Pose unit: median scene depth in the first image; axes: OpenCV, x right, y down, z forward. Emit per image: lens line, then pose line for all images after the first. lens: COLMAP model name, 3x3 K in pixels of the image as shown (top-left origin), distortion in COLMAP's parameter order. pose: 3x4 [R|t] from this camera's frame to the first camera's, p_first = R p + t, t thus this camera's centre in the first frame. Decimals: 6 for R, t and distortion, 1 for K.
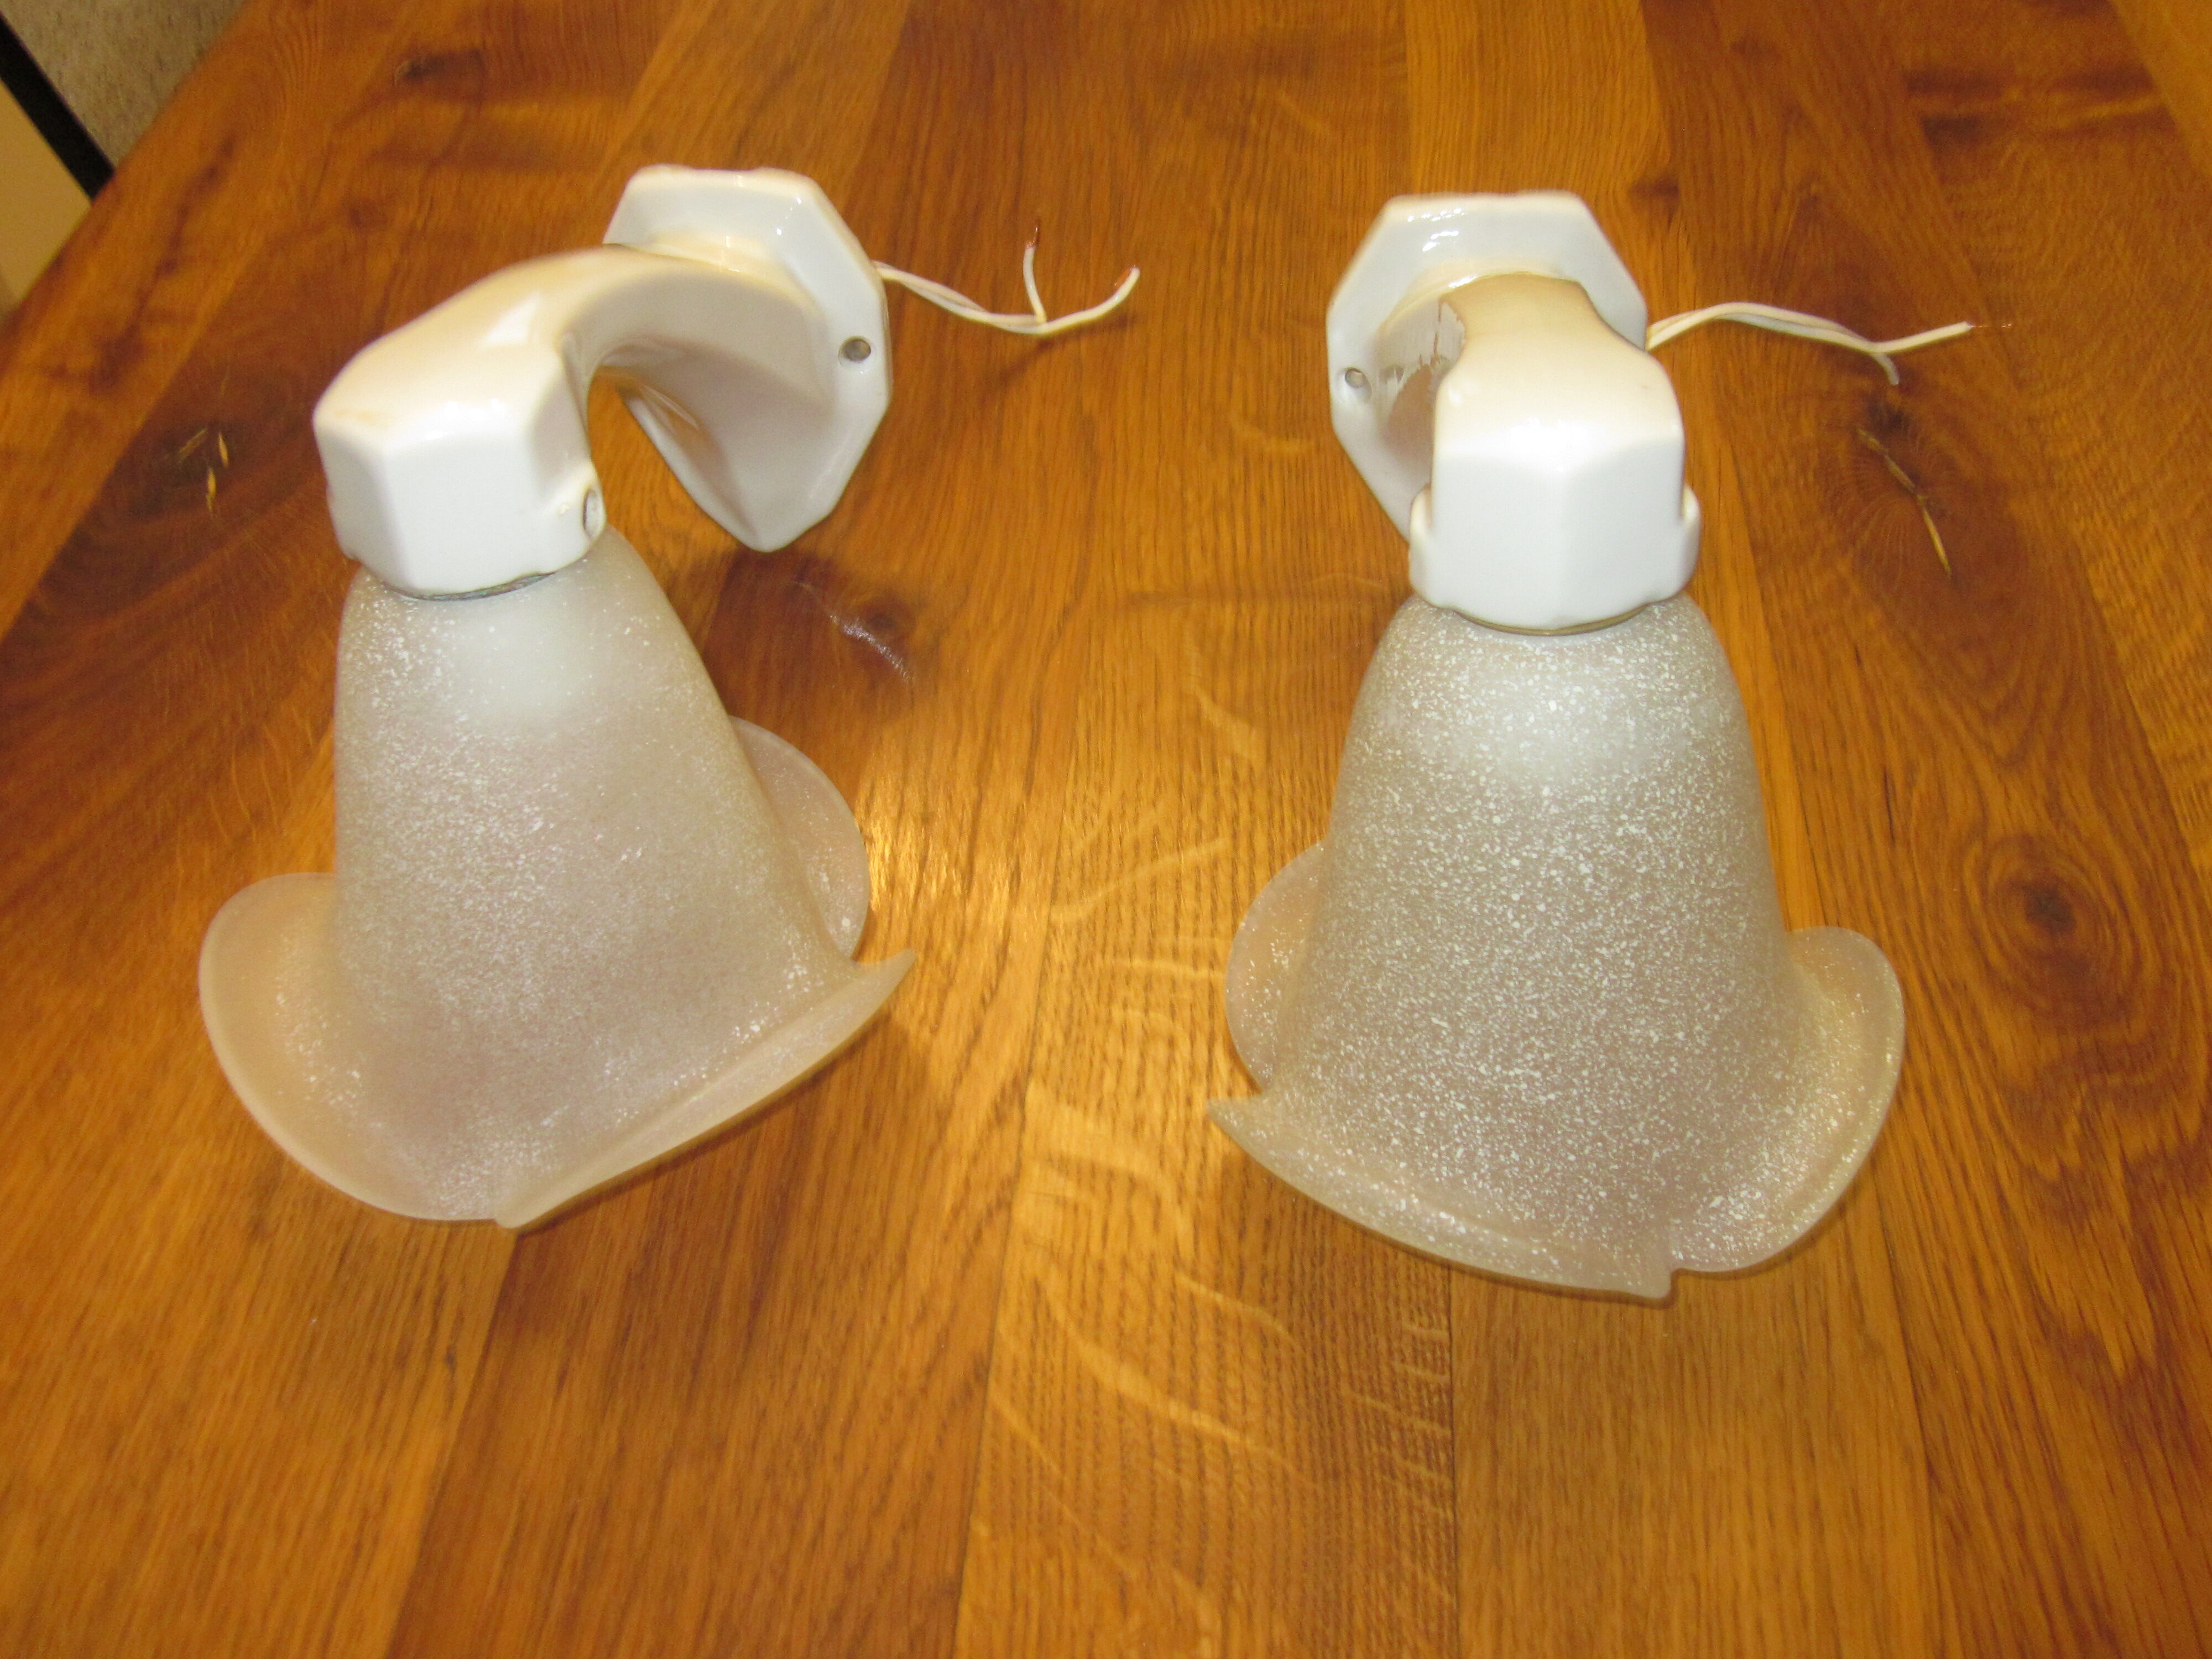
lens RADIAL K [[1826.7, 0, 1111.6], [0, 1826.7, 838.3], [0, 0, 1]] dist [-0.044771, 0.027711]
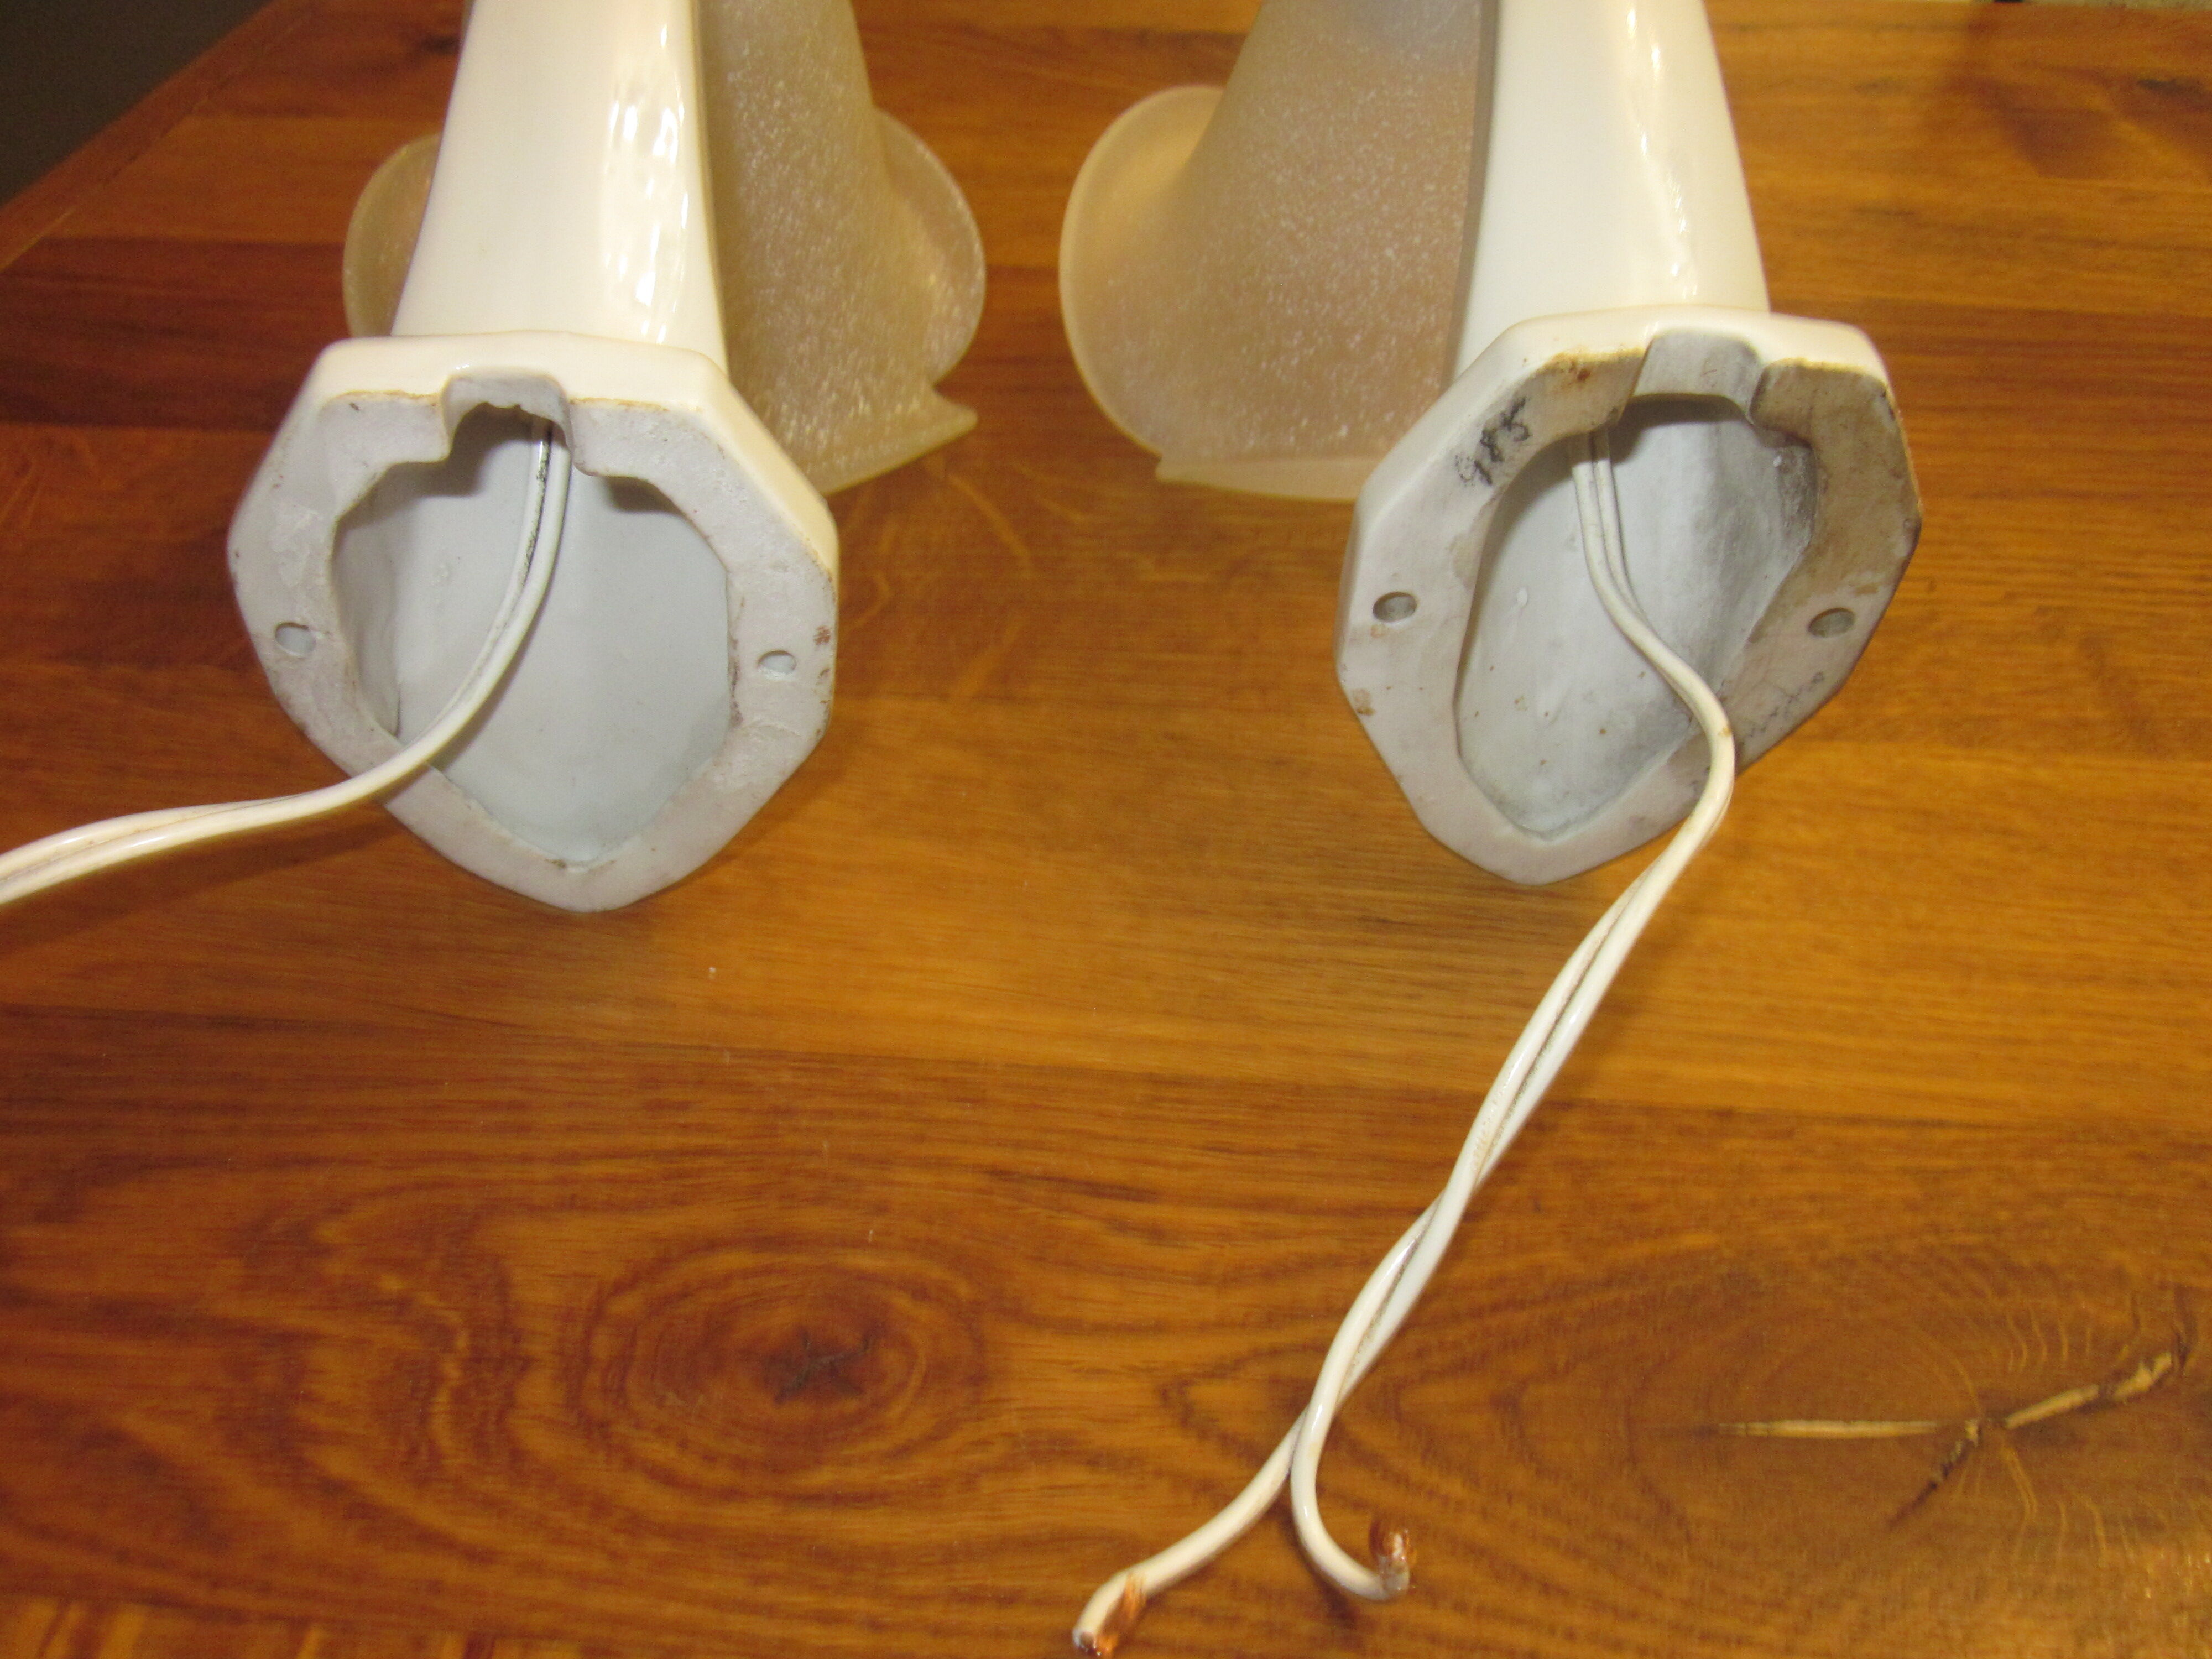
lens RADIAL K [[1826.7, 0, 1117.7], [0, 1826.7, 824.4], [0, 0, 1]] dist [-0.044771, 0.027711]
pose [[0.014934, 0.665403, -0.746335, 0.712881], [-0.785303, 0.469839, 0.403176, -0.285554], [0.618932, 0.580078, 0.529560, 0.586956]]
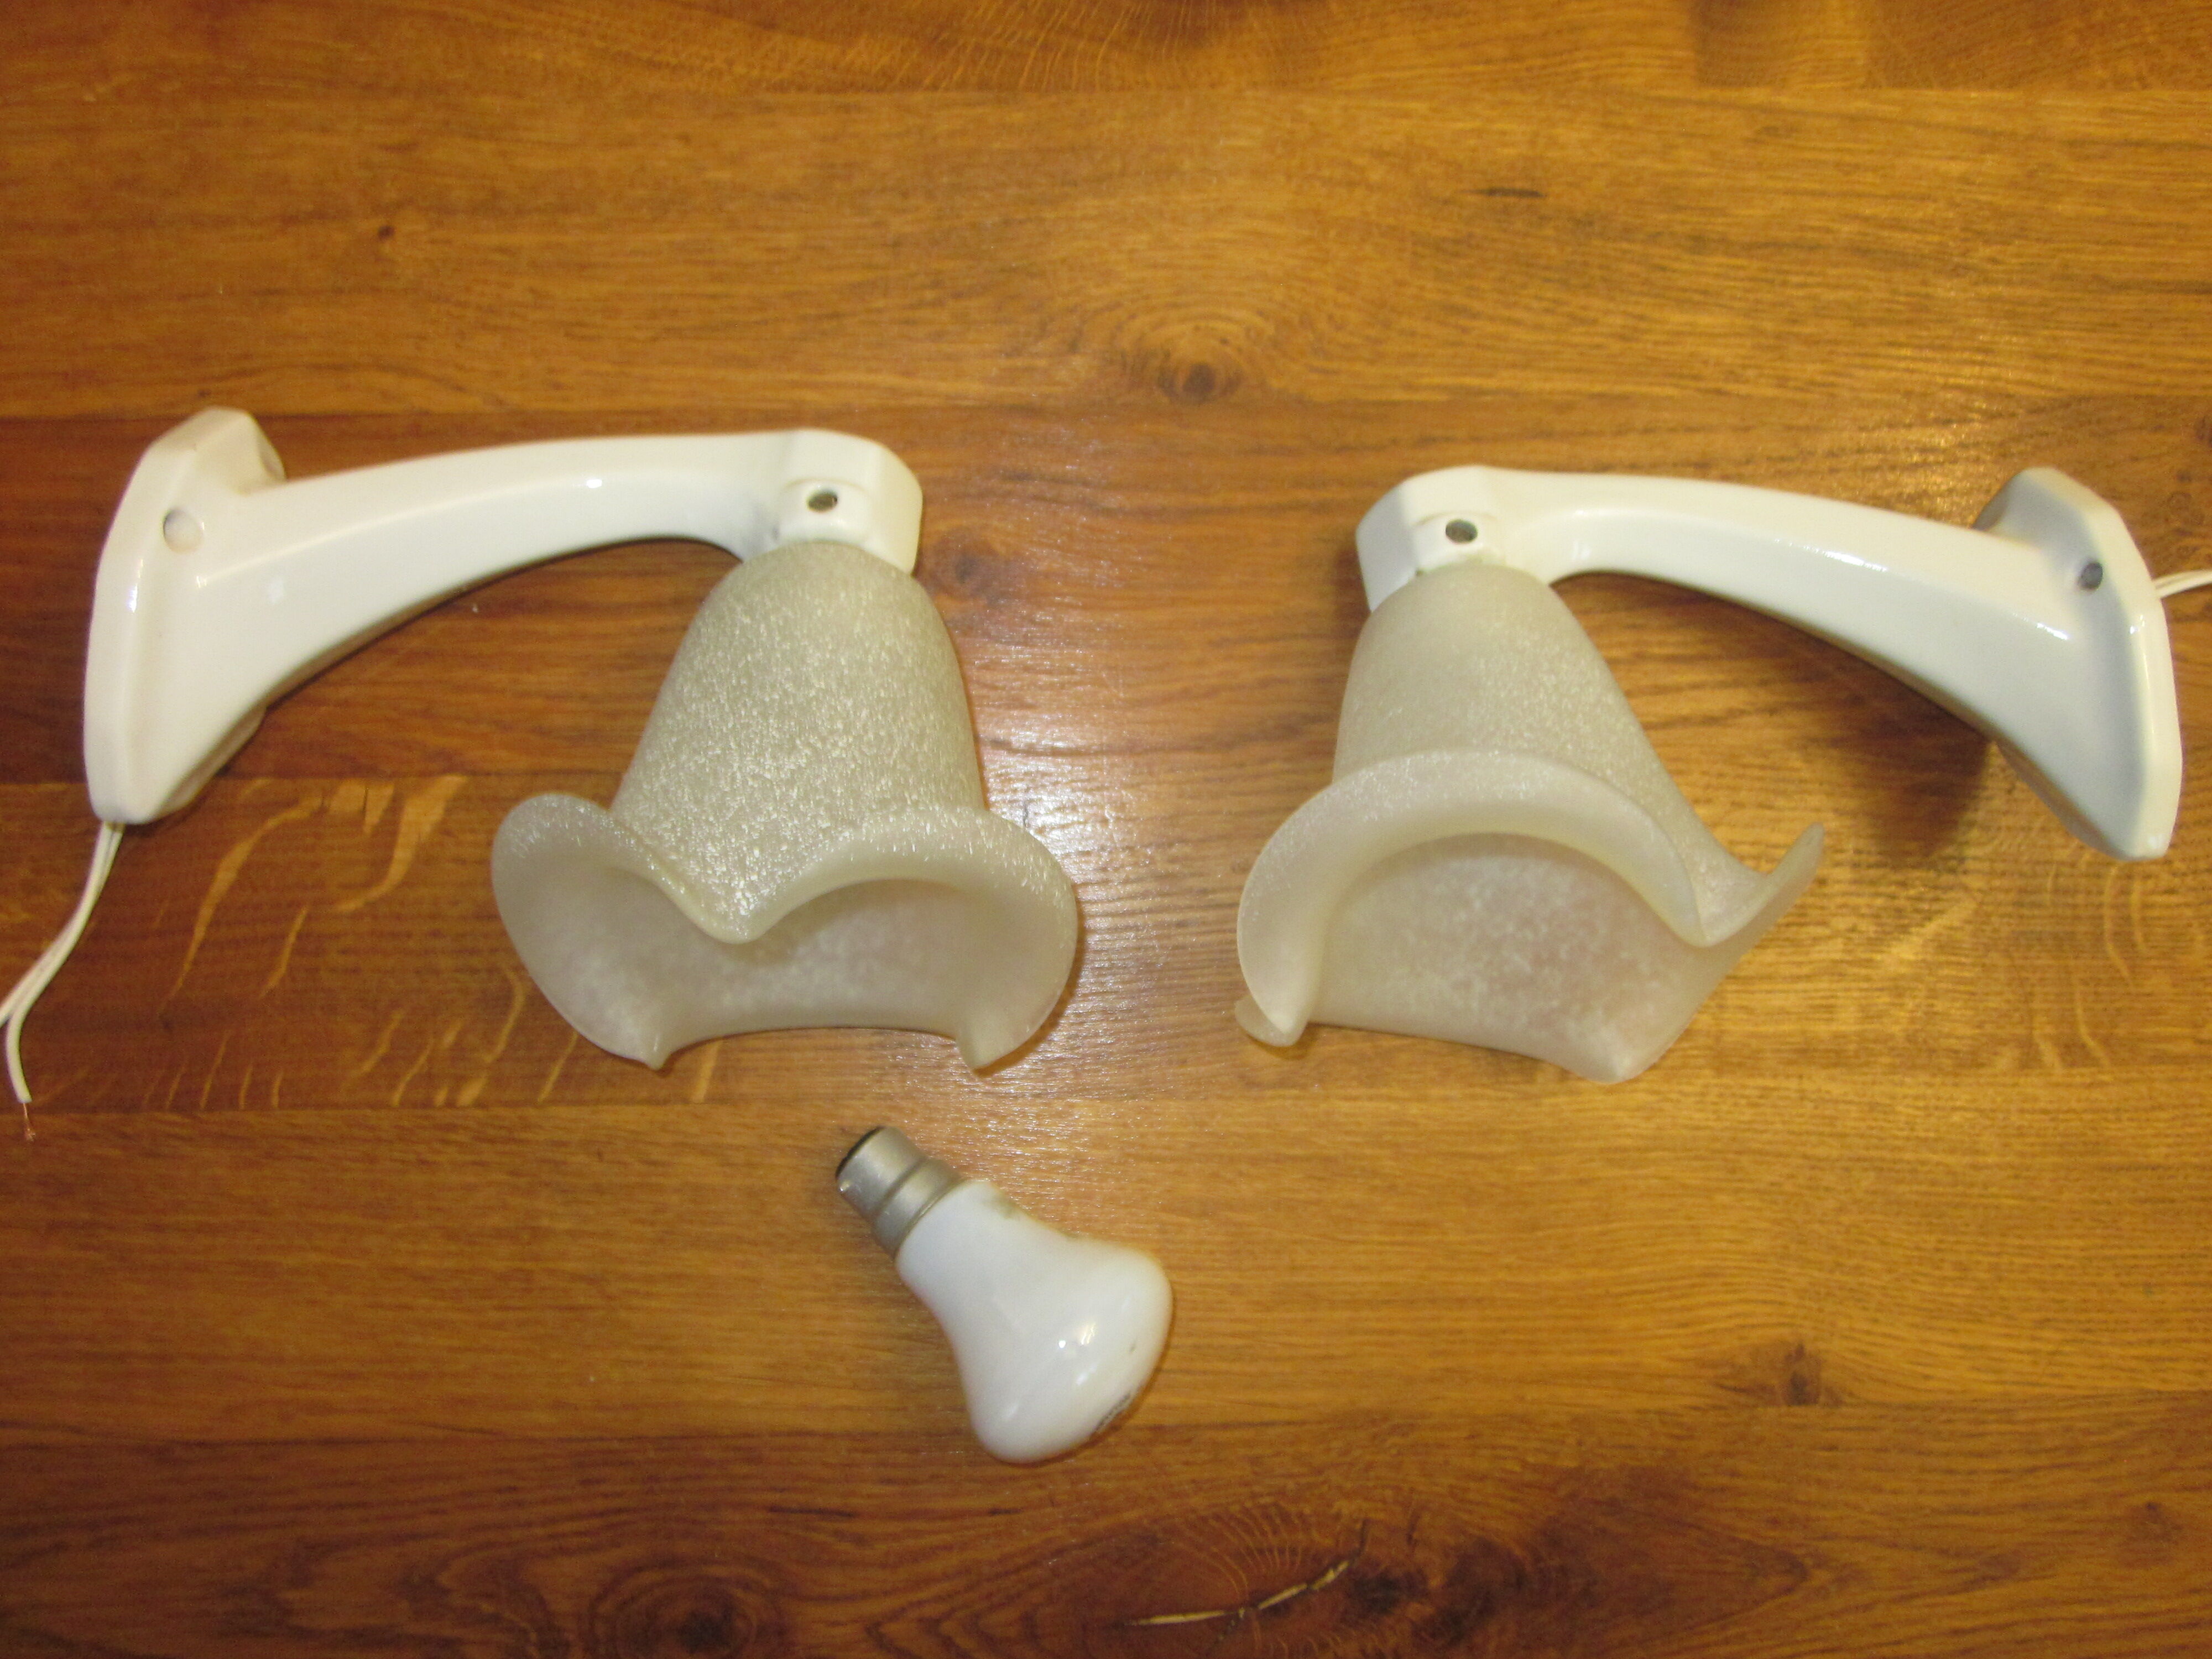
lens RADIAL K [[1826.7, 0, 1103.1], [0, 1826.7, 809.3], [0, 0, 1]] dist [-0.044771, 0.027711]
pose [[0.102615, 0.993869, -0.041171, 0.061409], [-0.791164, 0.106634, 0.602237, -0.793869], [0.602934, -0.029226, 0.797255, 0.218336]]
